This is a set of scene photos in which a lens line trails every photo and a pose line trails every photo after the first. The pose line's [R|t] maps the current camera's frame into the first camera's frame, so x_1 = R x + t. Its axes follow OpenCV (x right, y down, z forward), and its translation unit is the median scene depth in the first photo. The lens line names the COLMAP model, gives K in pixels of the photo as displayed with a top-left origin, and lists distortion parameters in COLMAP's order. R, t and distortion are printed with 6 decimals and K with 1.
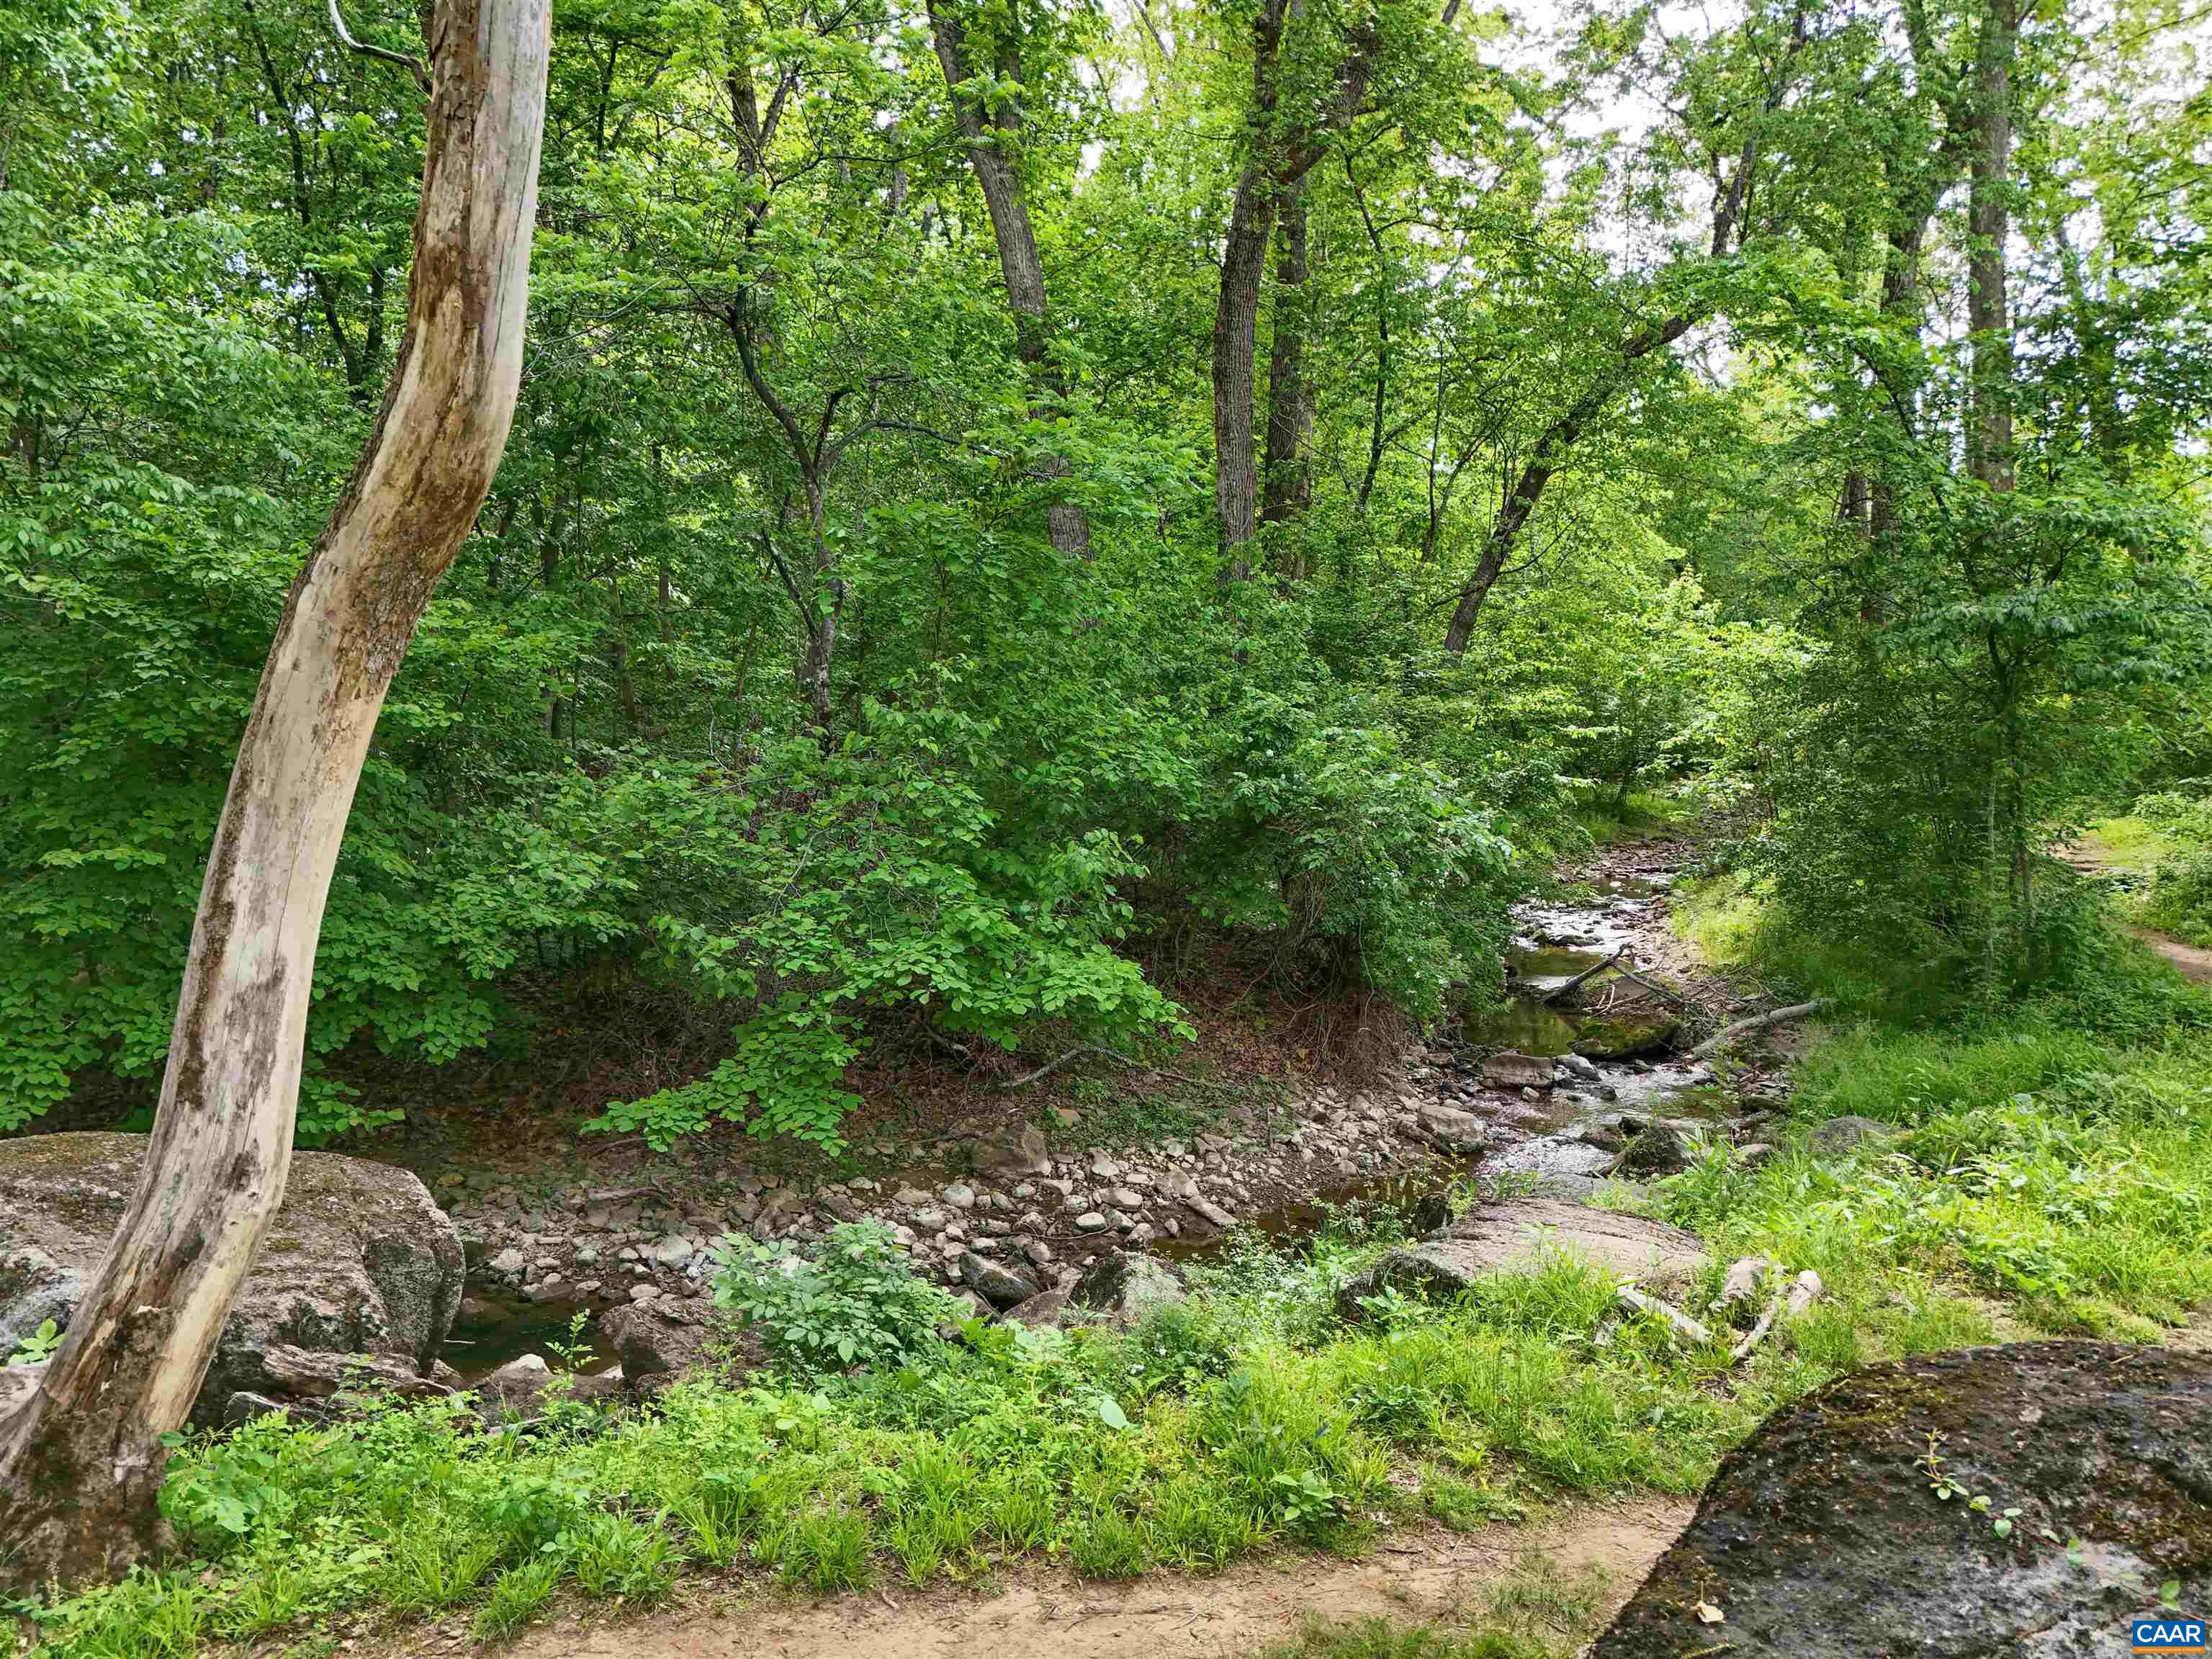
lens RADIAL K [[1633.6, 0, 1106.0], [0, 1633.6, 829.5], [0, 0, 1]] dist [0.052917, -0.001382]
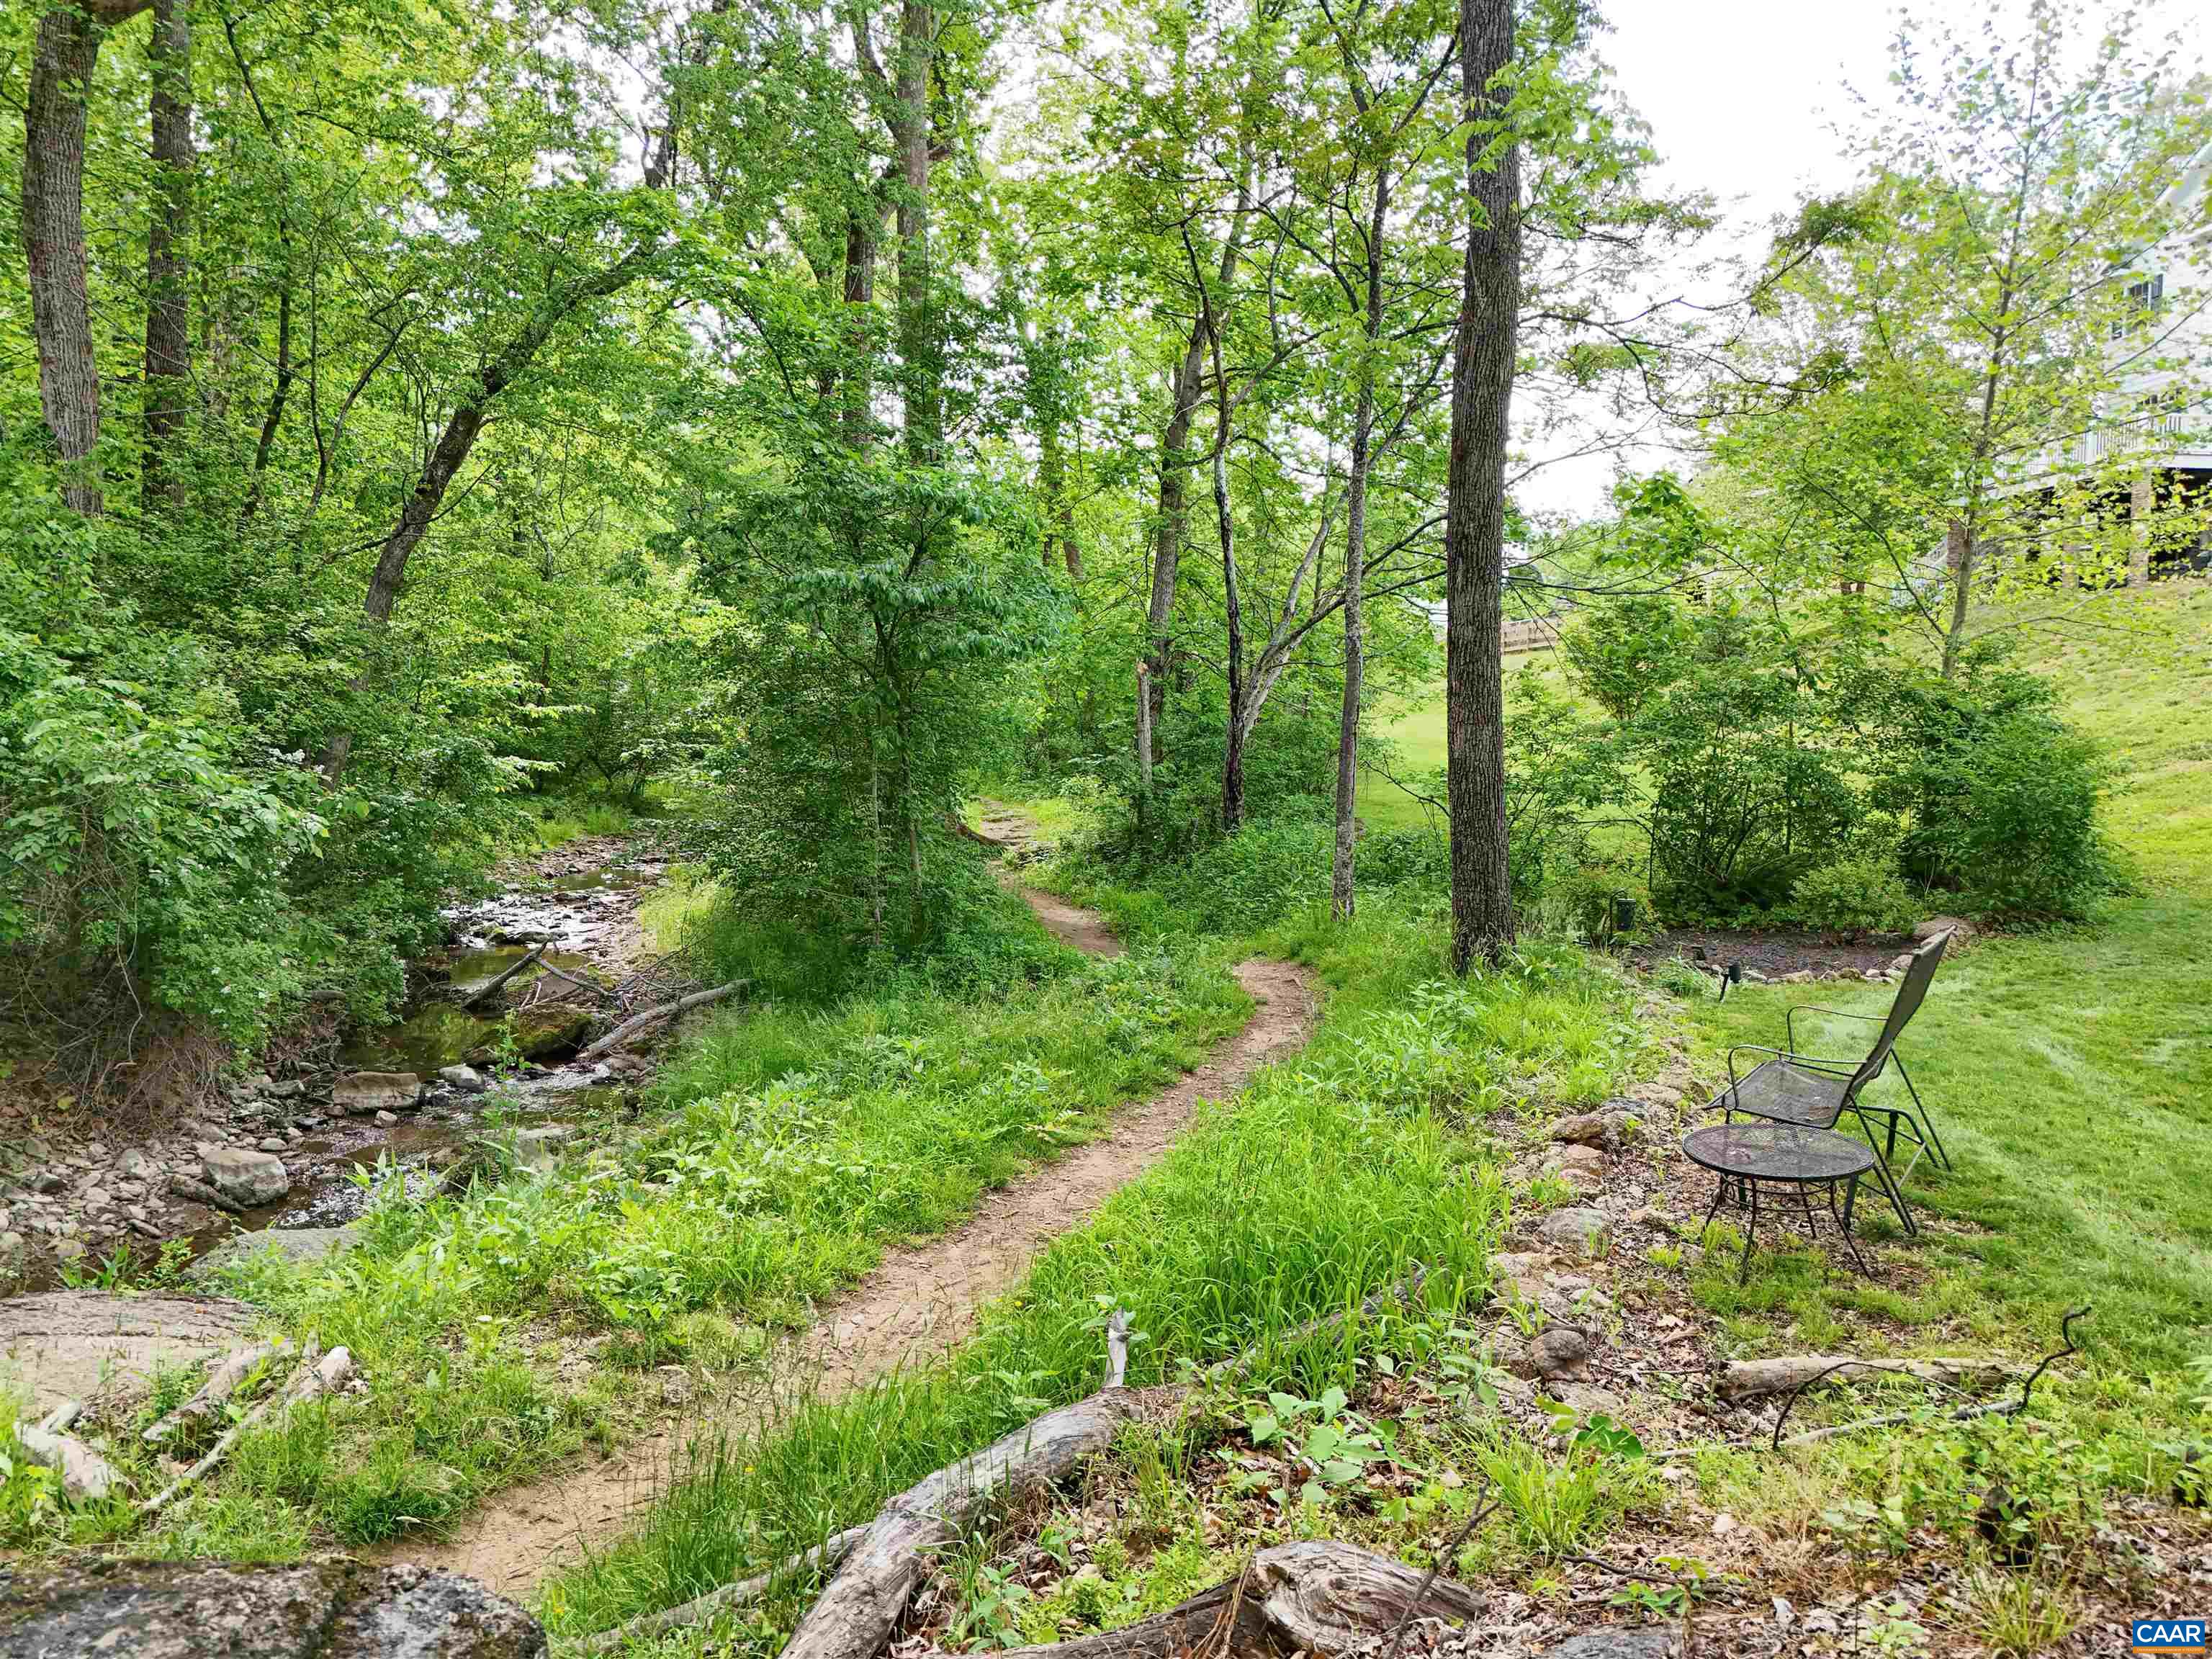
lens RADIAL K [[1633.6, 0, 1106.0], [0, 1633.6, 829.5], [0, 0, 1]] dist [0.052917, -0.001382]
pose [[0.857302, -0.023957, 0.514256, 0.131357], [0.024406, 0.999685, 0.005883, 0.014537], [-0.514234, 0.007508, 0.857617, 0.067955]]
